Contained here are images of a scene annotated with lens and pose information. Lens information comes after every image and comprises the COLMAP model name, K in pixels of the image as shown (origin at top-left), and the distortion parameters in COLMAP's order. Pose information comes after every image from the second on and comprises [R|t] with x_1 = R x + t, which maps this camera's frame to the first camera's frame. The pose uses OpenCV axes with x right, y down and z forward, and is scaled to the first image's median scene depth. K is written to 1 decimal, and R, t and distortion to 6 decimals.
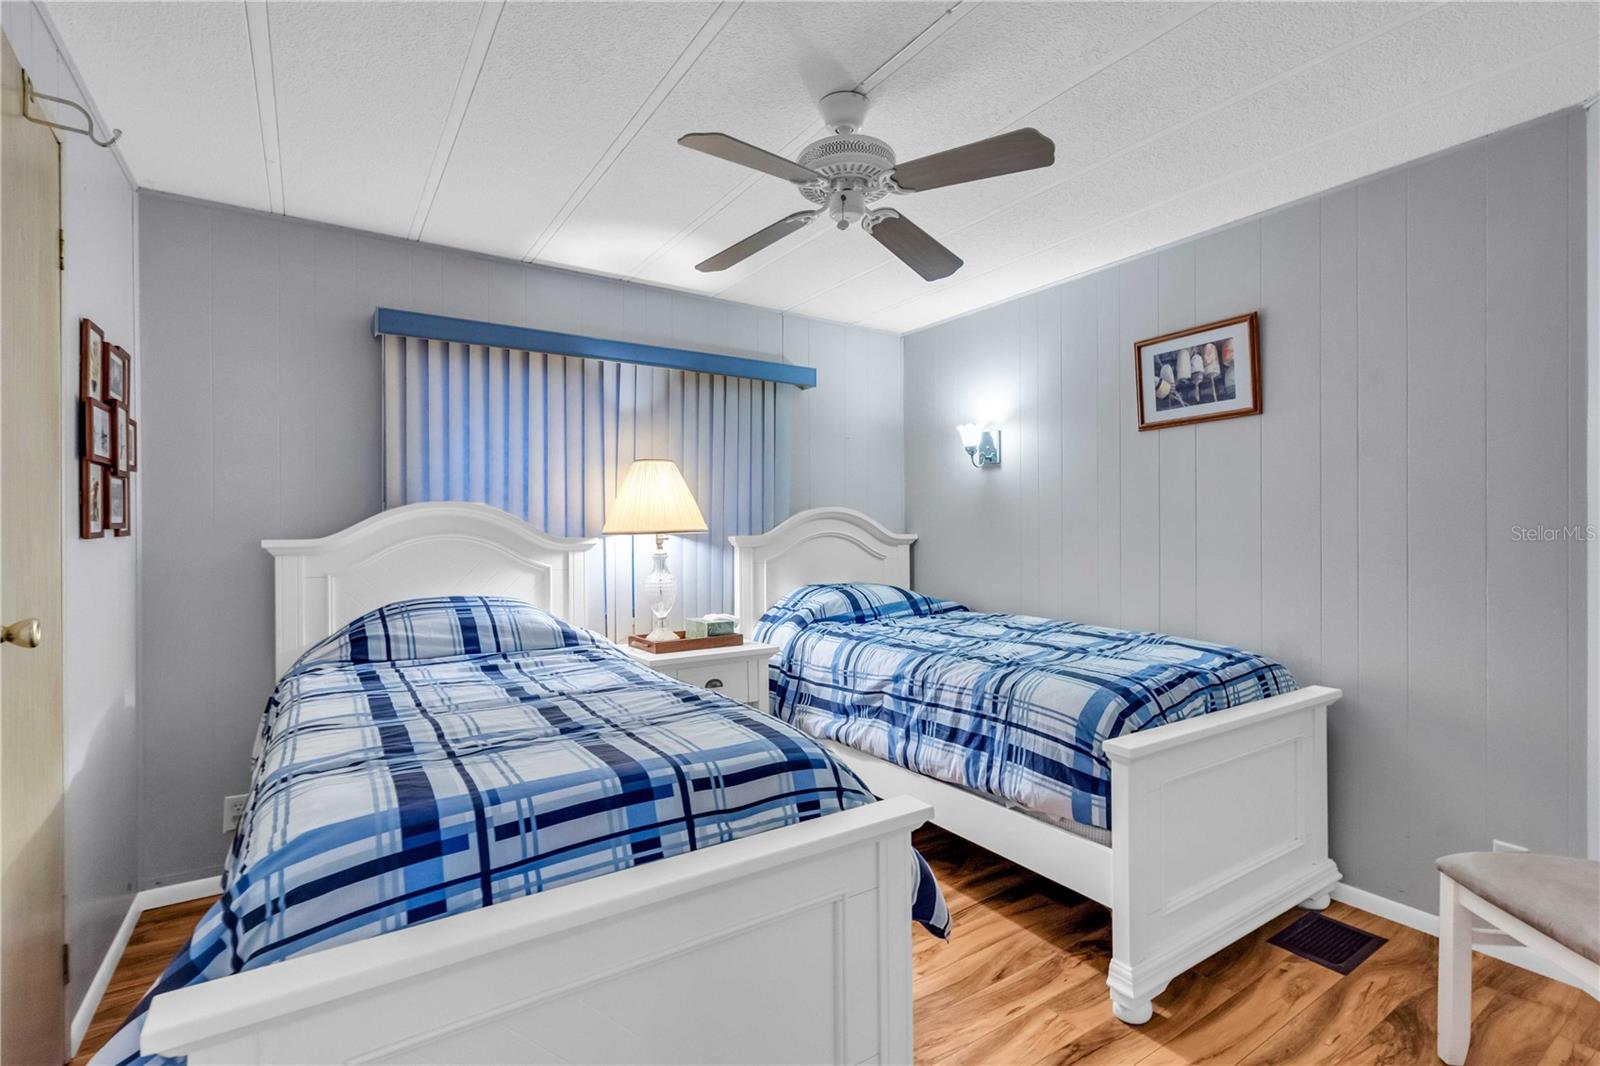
lens RADIAL K [[733.4, 0, 809.9], [0, 733.4, 534.4], [0, 0, 1]] dist [-0.000065, 0.000037]
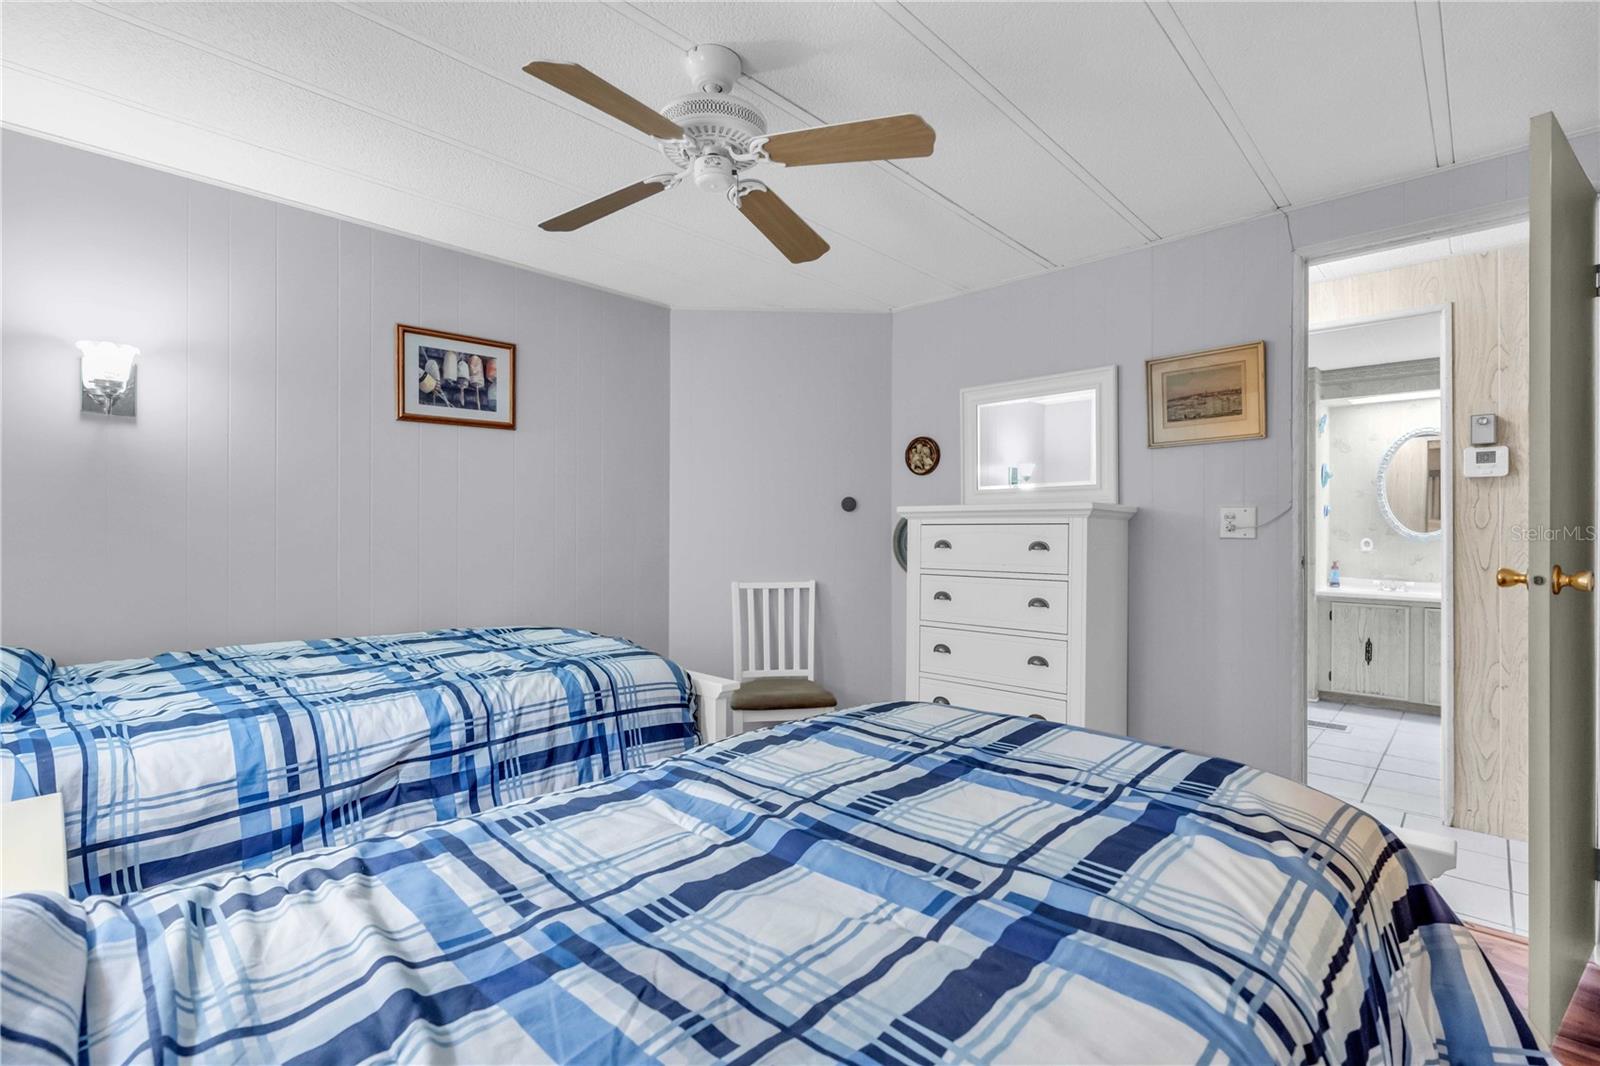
lens RADIAL K [[733.4, 0, 810.1], [0, 733.4, 532.3], [0, 0, 1]] dist [-0.000065, 0.000037]
pose [[-0.224848, 0.008586, 0.974356, -0.629617], [0.005611, 0.999956, -0.007516, 0.012119], [-0.974378, 0.003777, -0.224887, 0.775777]]
